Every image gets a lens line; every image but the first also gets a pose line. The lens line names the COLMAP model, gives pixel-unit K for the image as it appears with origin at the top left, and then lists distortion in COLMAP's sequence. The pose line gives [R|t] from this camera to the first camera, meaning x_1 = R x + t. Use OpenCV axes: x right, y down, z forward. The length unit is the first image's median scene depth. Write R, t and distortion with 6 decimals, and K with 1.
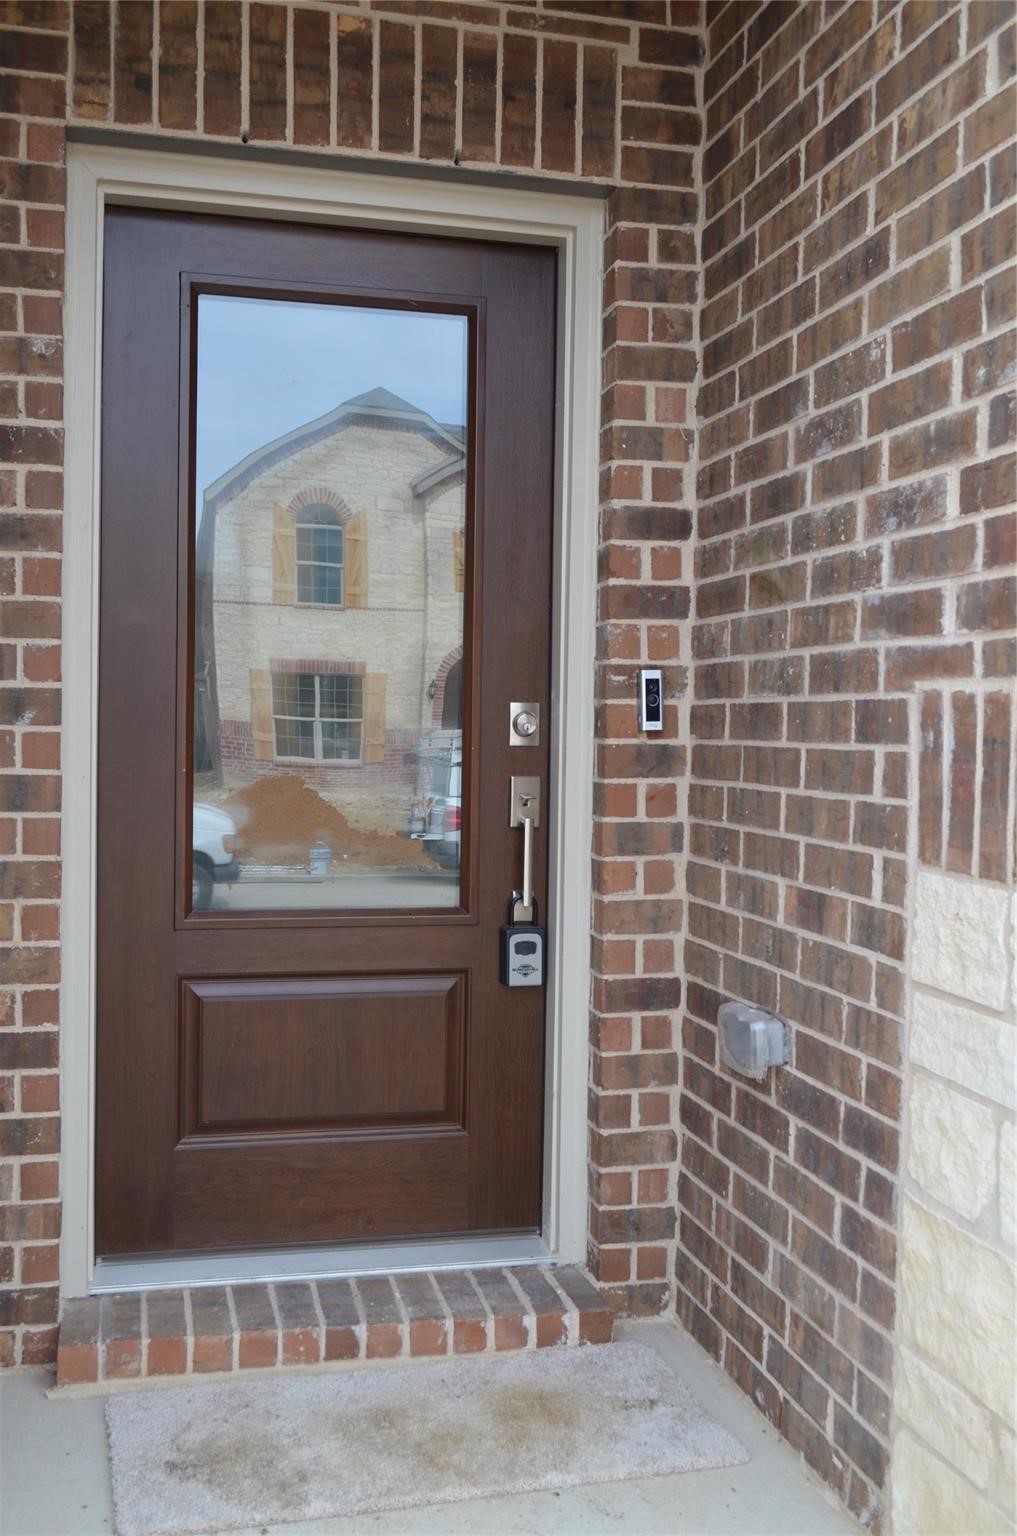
lens RADIAL K [[1535.1, 0, 507.9], [0, 1535.1, 769.3], [0, 0, 1]] dist [-0.008629, 0.000000]
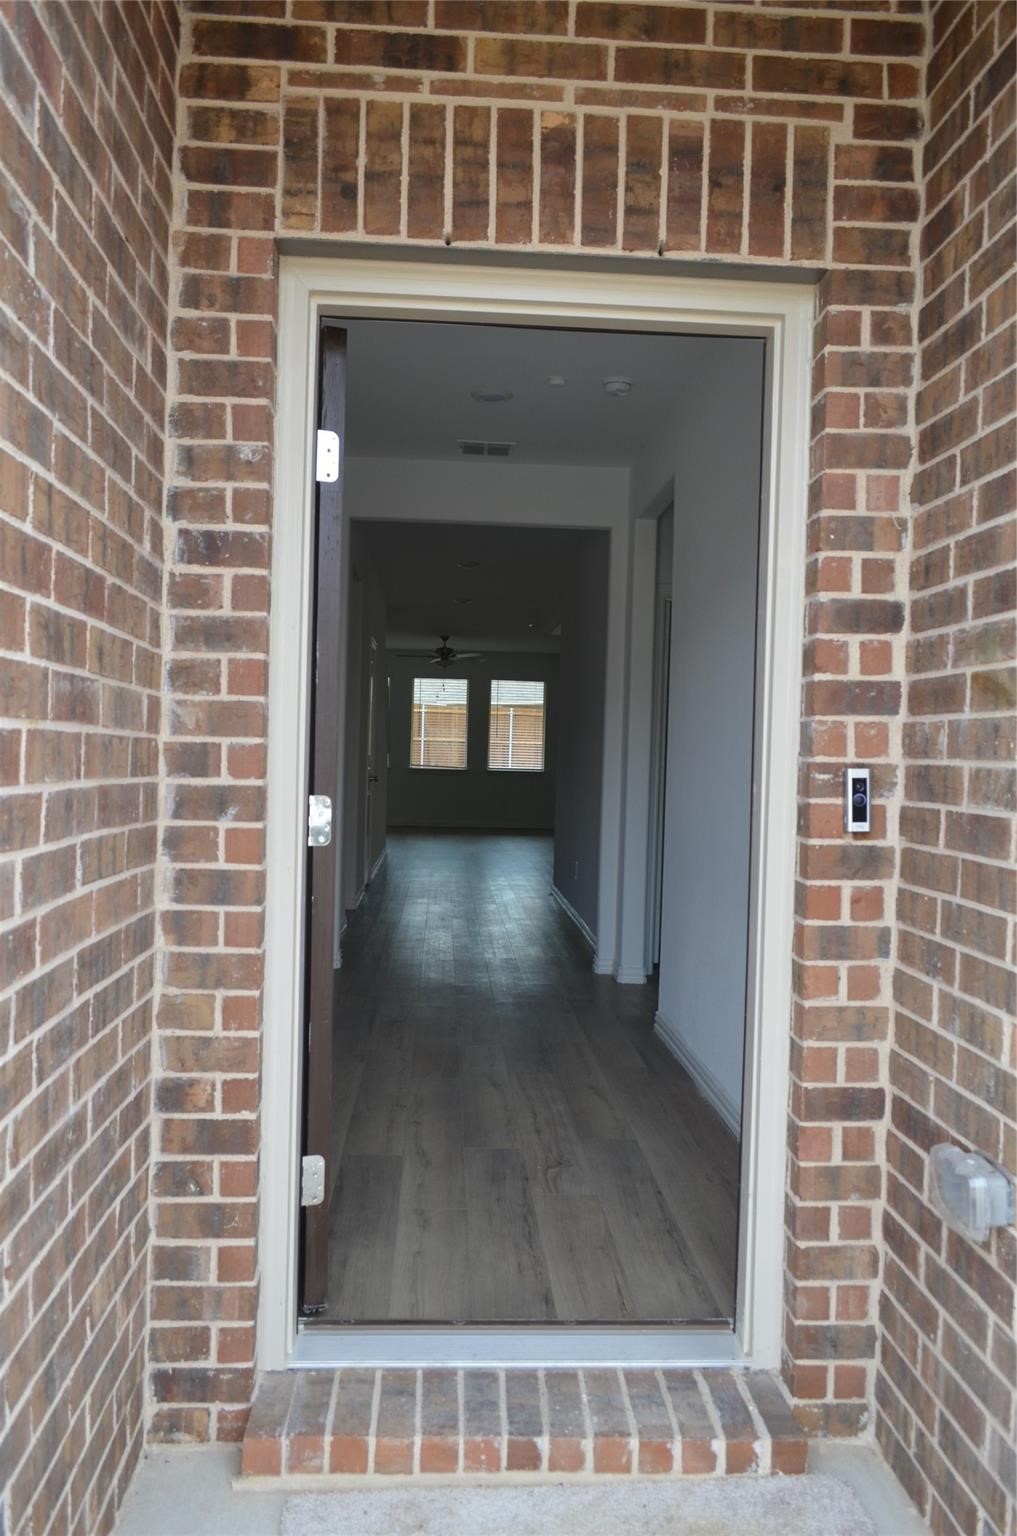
lens RADIAL K [[1182.2, 0, 513.3], [0, 1182.2, 775.8], [0, 0, 1]] dist [-0.012224, 0.007690]
pose [[0.983150, 0.013819, -0.182277, 0.016654], [-0.015288, 0.999861, -0.006658, -0.054940], [0.182160, 0.009332, 0.983225, 0.246371]]
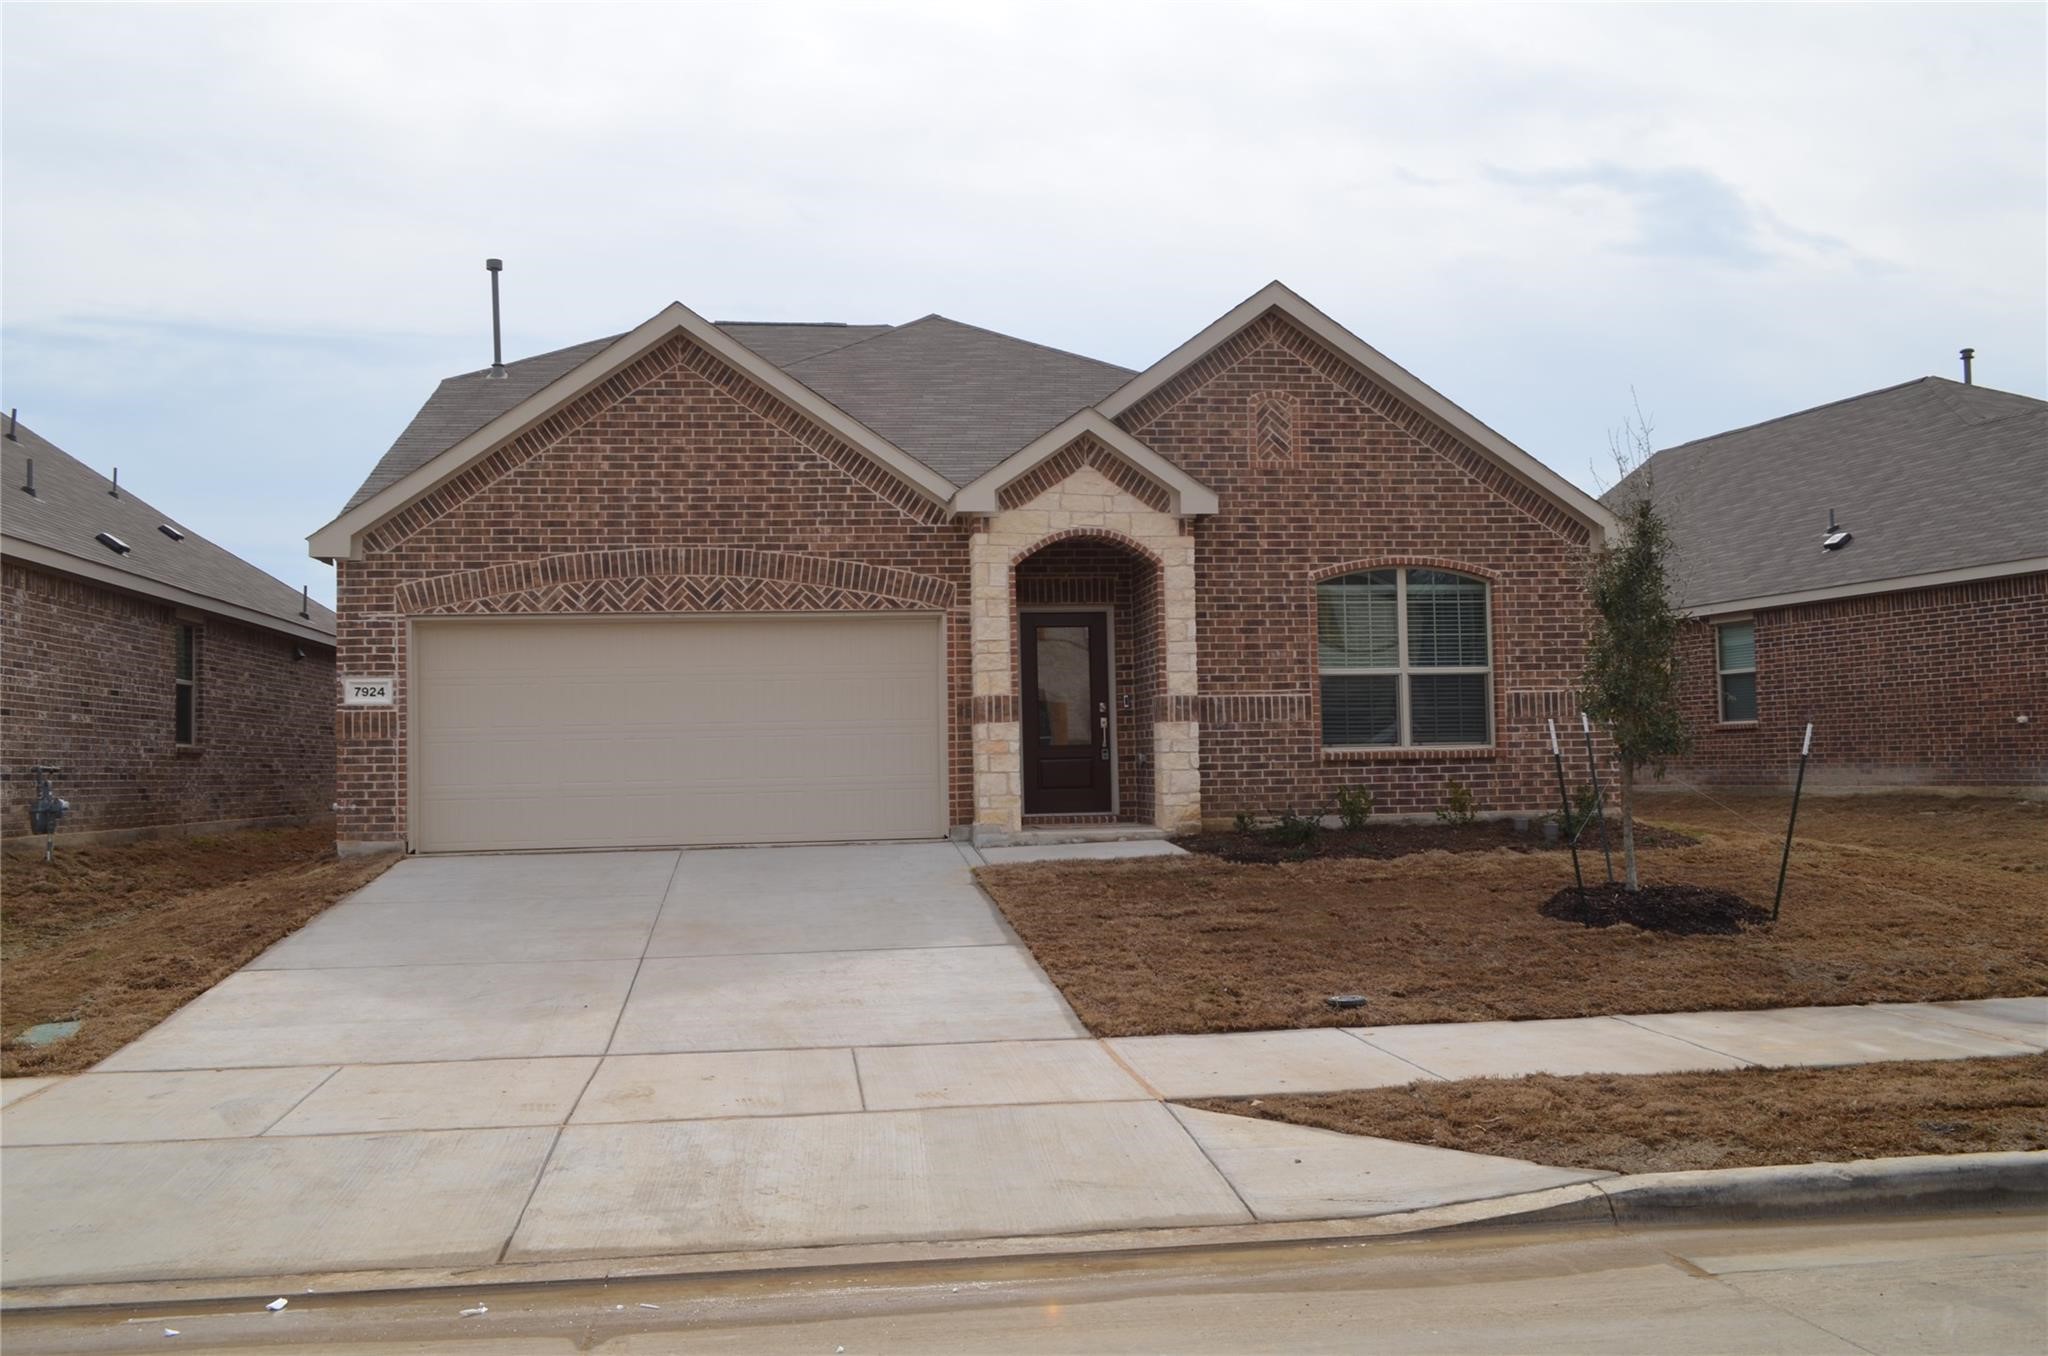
lens RADIAL K [[1814.1, 0, 1021.5], [0, 1814.1, 676.8], [0, 0, 1]] dist [0.001824, -0.001670]
pose [[0.995097, -0.046590, -0.087241, 0.295462], [0.041937, 0.997636, -0.054434, 0.202792], [0.089571, 0.050509, 0.994699, -5.445480]]
